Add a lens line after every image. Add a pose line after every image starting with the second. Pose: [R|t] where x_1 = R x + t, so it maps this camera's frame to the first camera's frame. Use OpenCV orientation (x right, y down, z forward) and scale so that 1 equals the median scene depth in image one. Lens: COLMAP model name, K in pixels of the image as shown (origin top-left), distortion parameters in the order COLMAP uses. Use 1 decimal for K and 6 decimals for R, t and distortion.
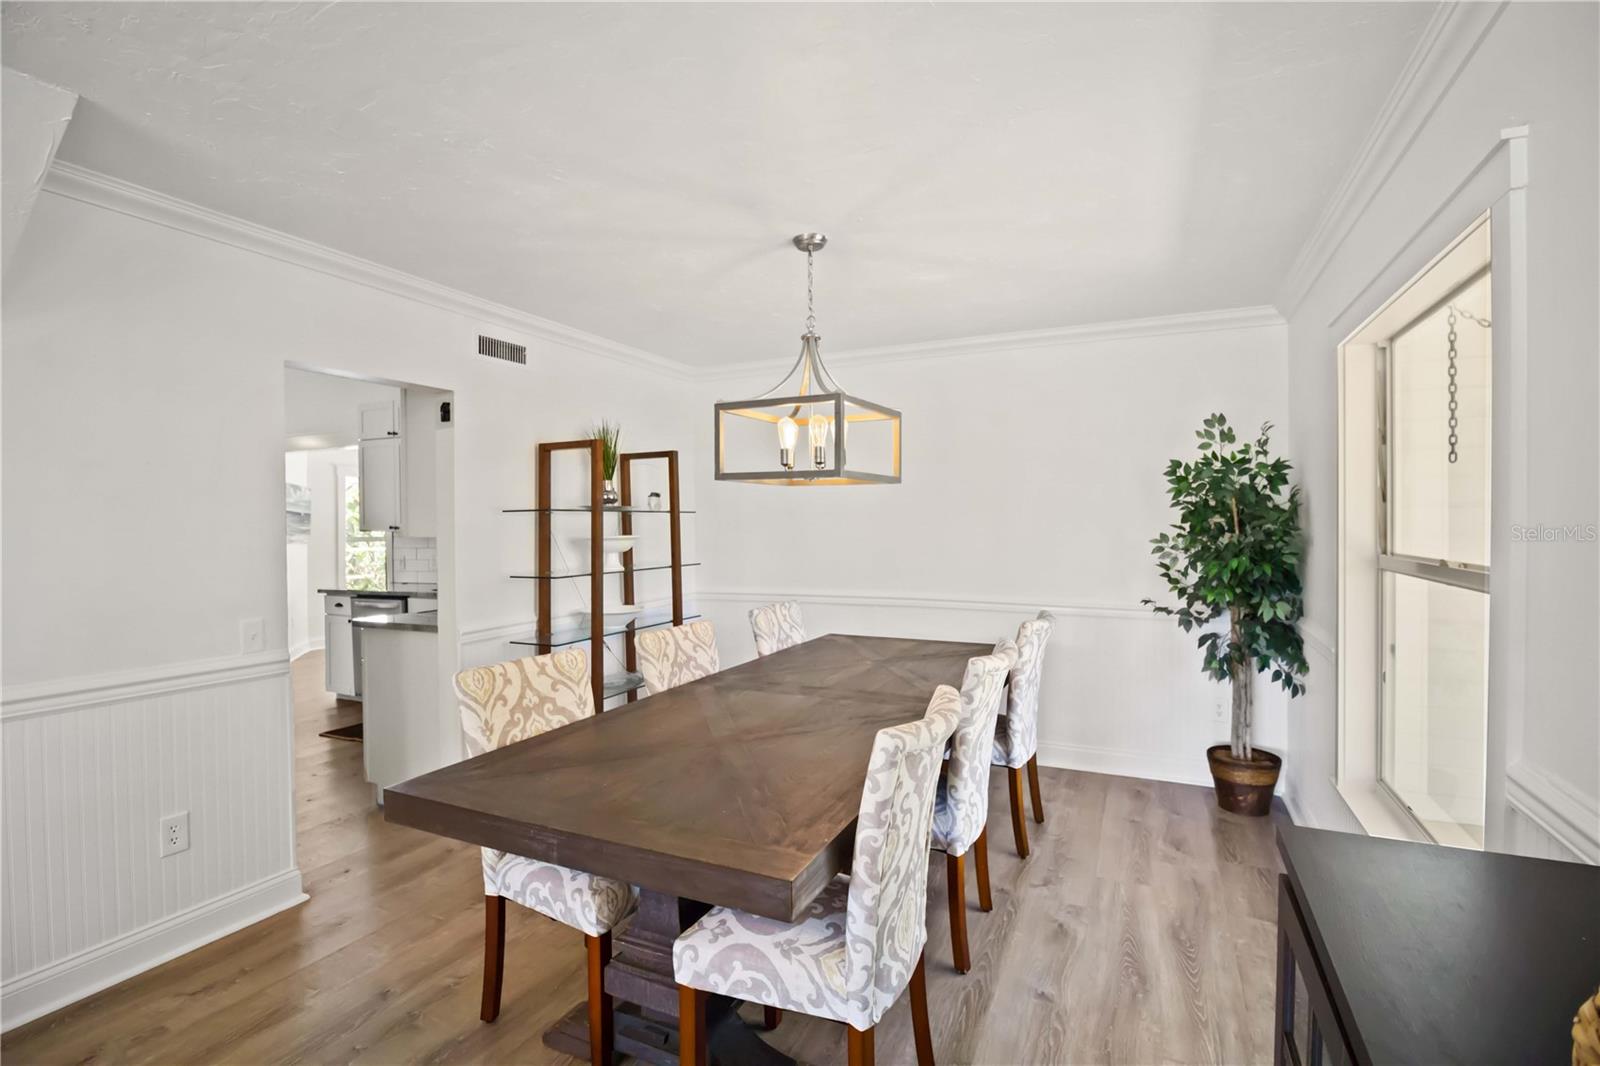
lens RADIAL K [[743.7, 0, 800.0], [0, 743.7, 525.7], [0, 0, 1]] dist [0.003192, -0.001761]
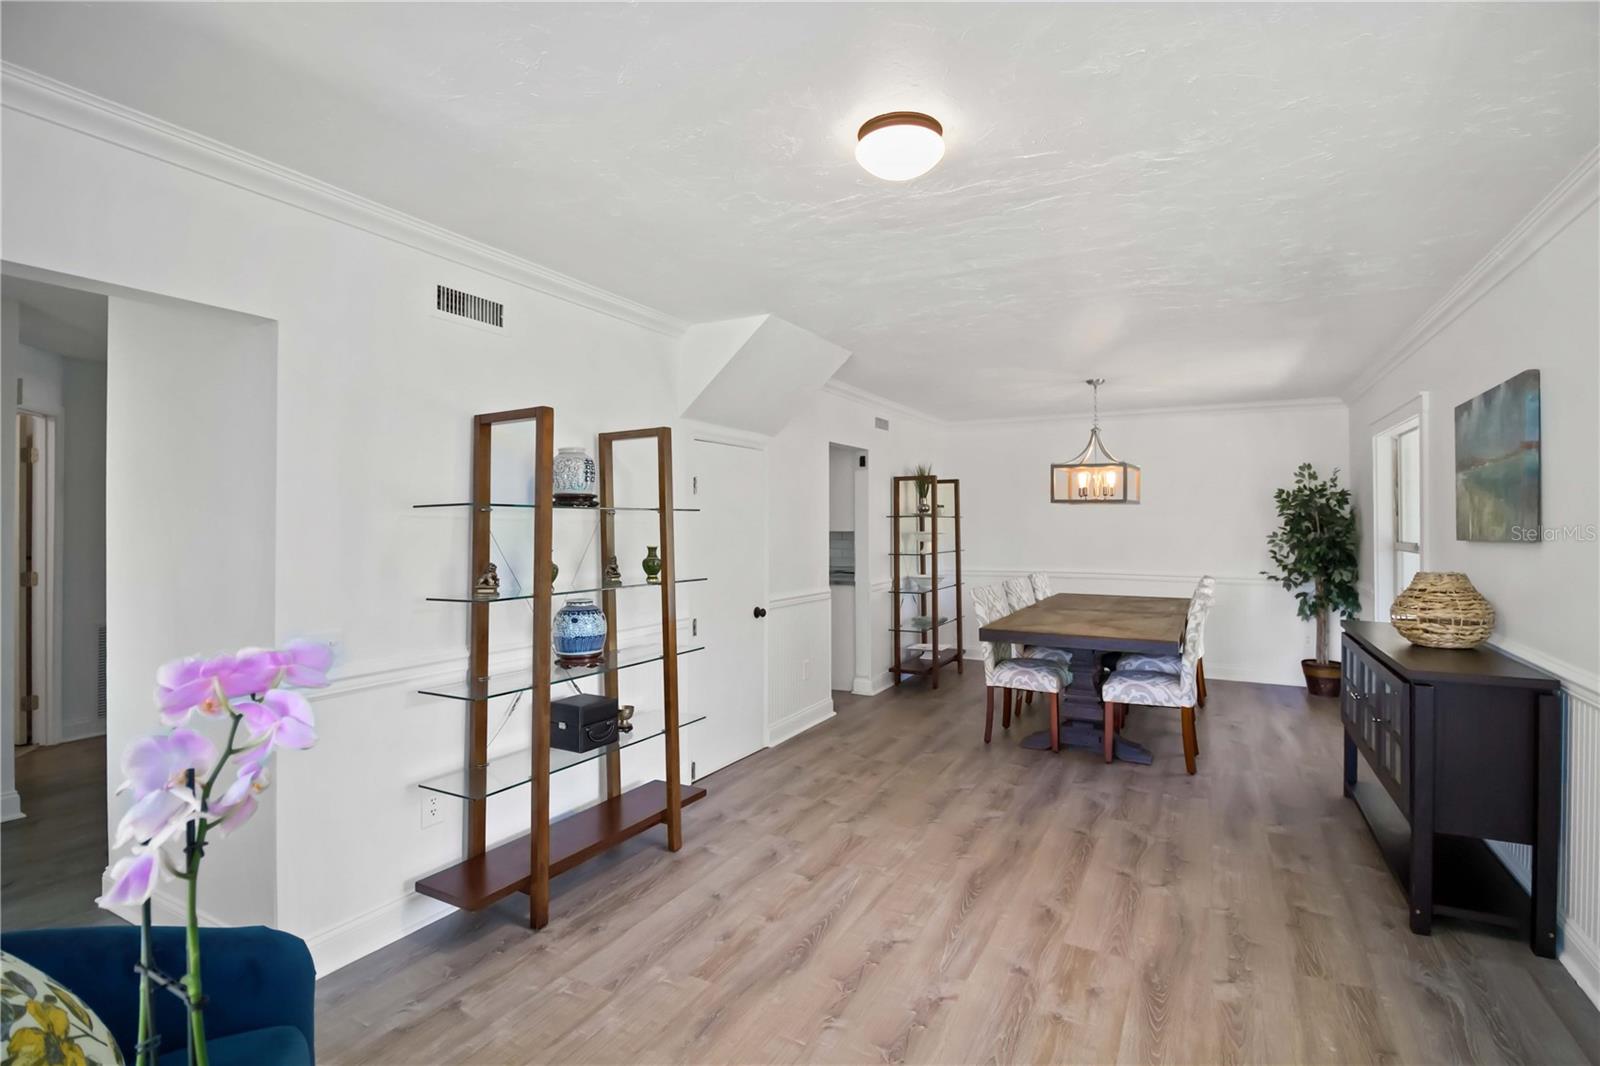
lens RADIAL K [[743.7, 0, 821.7], [0, 743.7, 507.9], [0, 0, 1]] dist [0.003192, -0.001761]
pose [[0.998988, 0.005893, -0.044580, -0.479886], [-0.006944, 0.999701, -0.023457, 0.002391], [0.044428, 0.023743, 0.998730, -0.763803]]
